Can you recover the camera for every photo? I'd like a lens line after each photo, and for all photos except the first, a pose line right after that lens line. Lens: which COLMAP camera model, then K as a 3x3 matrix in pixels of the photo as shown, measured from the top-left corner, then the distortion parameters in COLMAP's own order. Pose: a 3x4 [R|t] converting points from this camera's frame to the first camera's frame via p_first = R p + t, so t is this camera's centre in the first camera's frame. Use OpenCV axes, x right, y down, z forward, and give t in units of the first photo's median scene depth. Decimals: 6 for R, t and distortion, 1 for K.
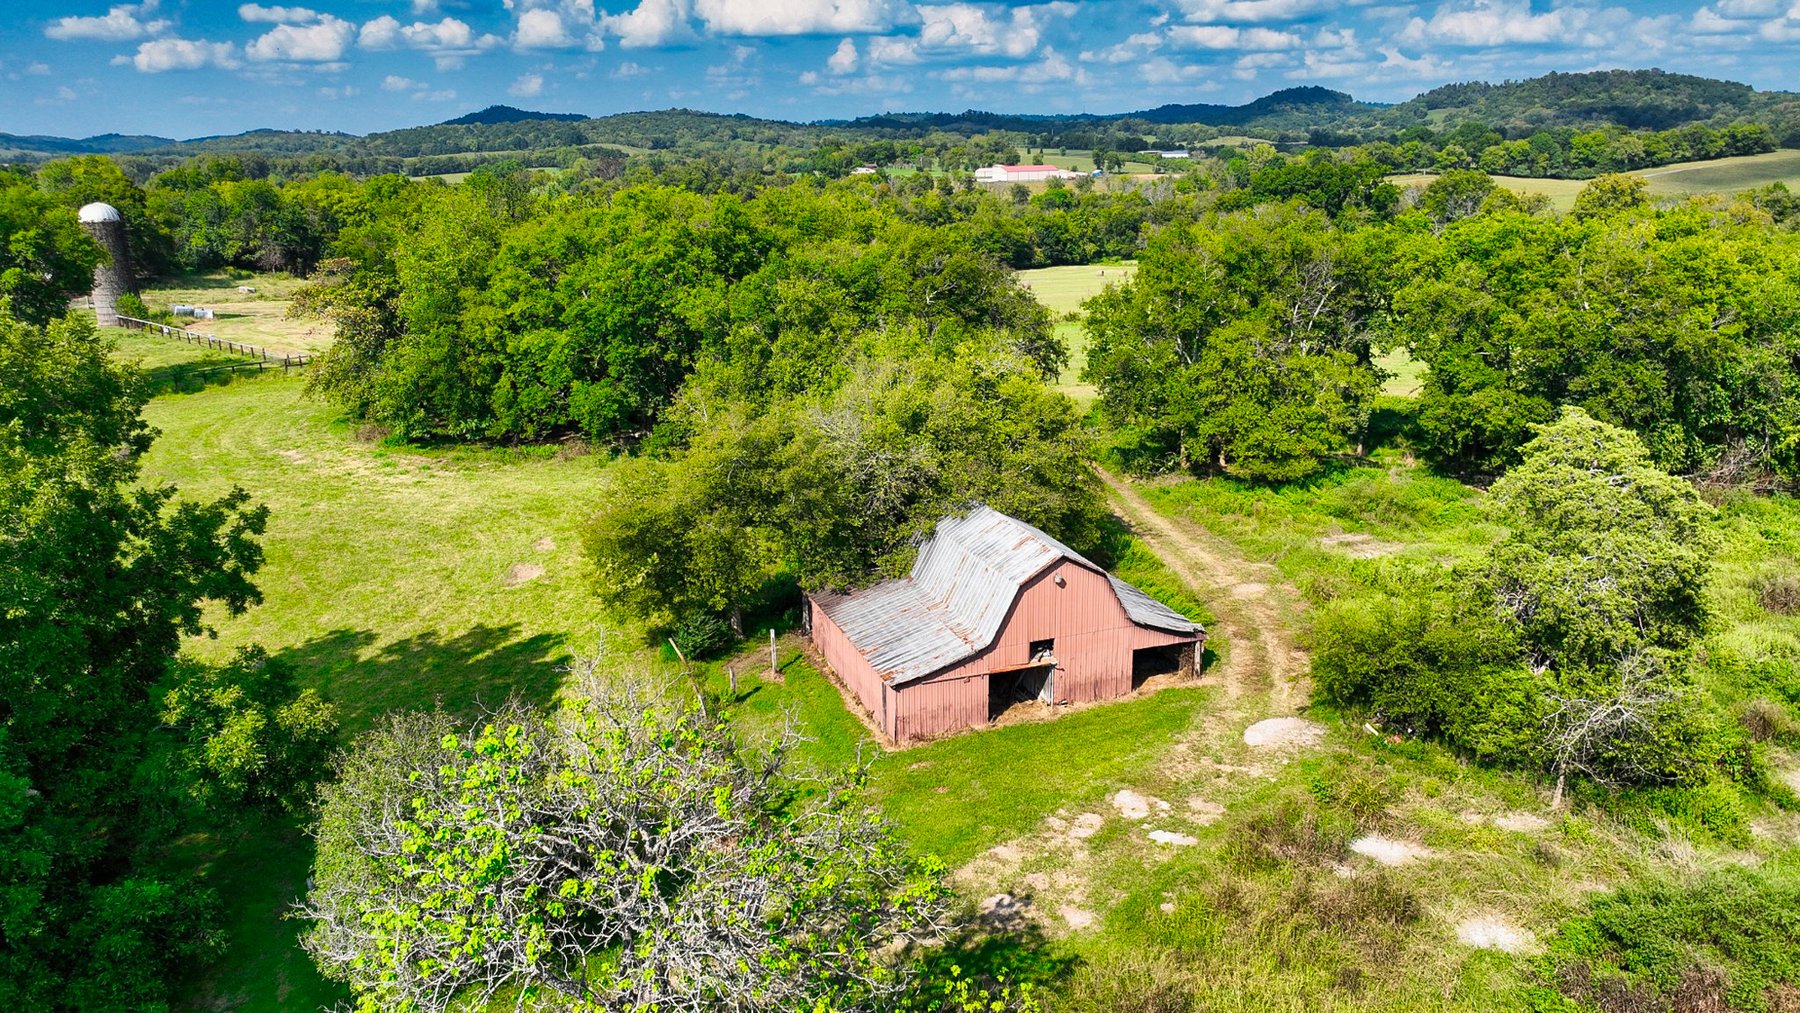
lens RADIAL K [[1159.6, 0, 891.7], [0, 1159.6, 520.4], [0, 0, 1]] dist [-0.074787, 0.070268]
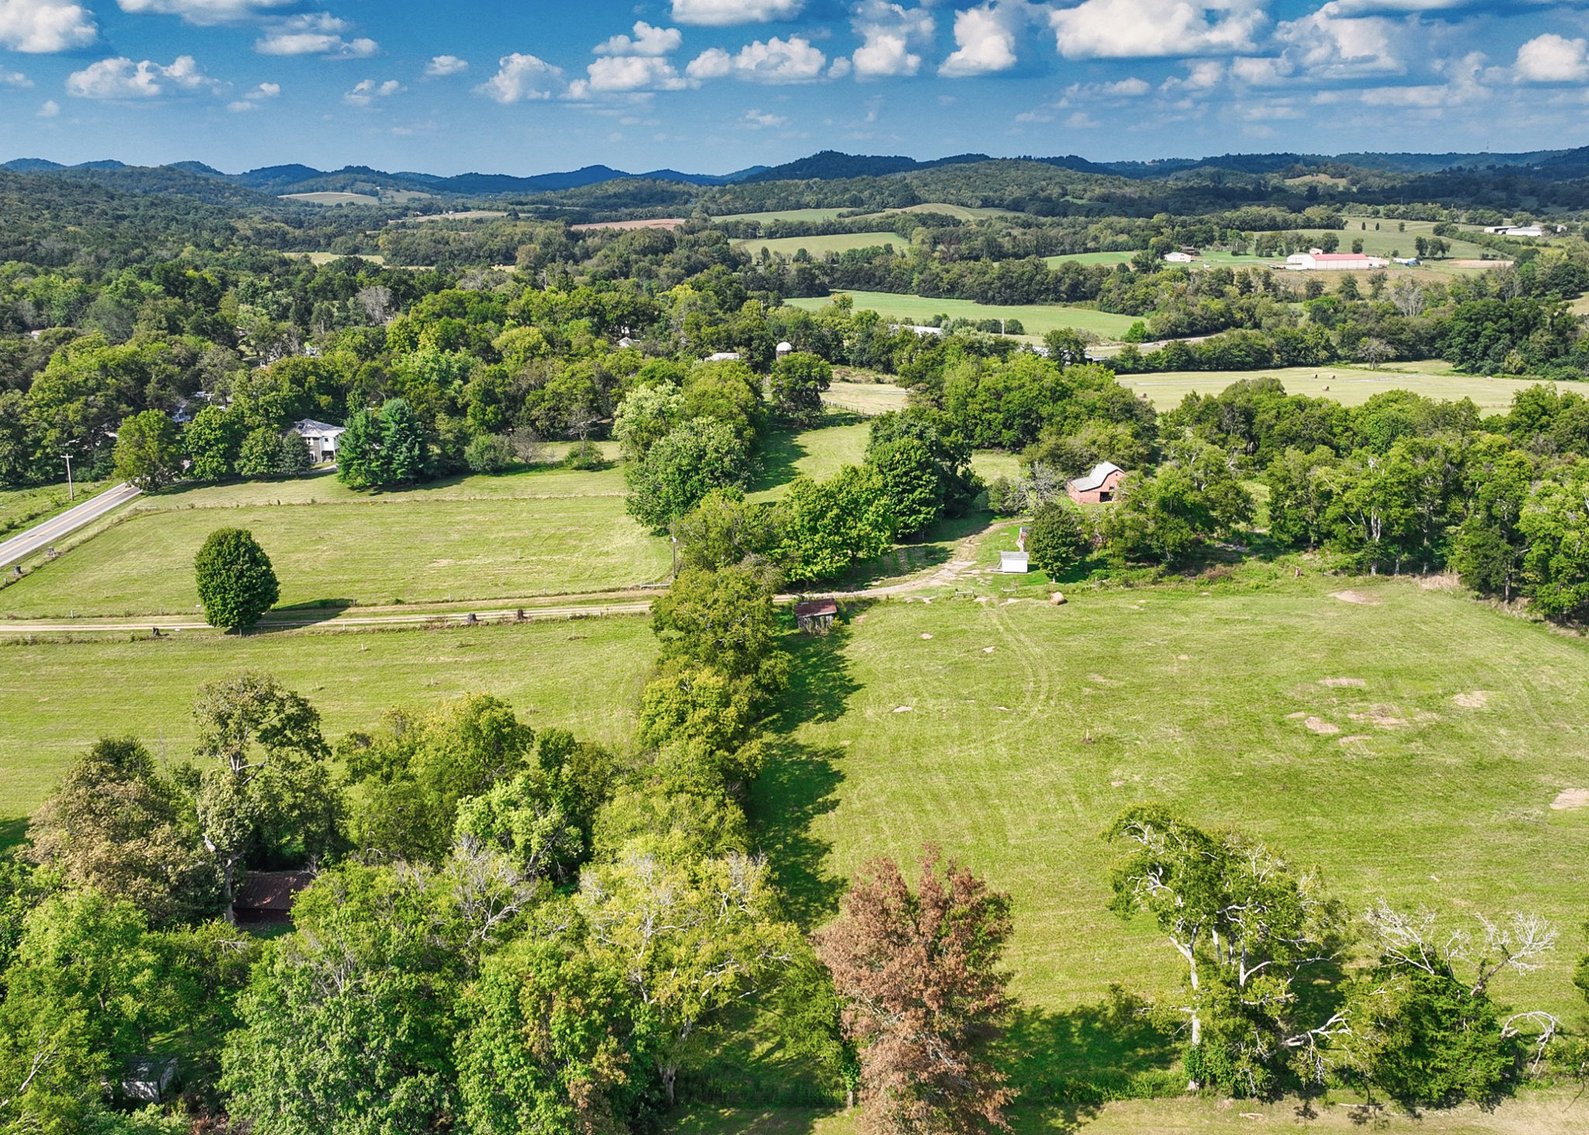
lens RADIAL K [[1432.6, 0, 794.5], [0, 1432.6, 567.5], [0, 0, 1]] dist [0.010534, 0.016709]
pose [[0.952897, 0.085520, -0.290987, 0.356707], [-0.095171, 0.995277, -0.019148, 0.382191], [0.287975, 0.045940, 0.956535, -2.882512]]
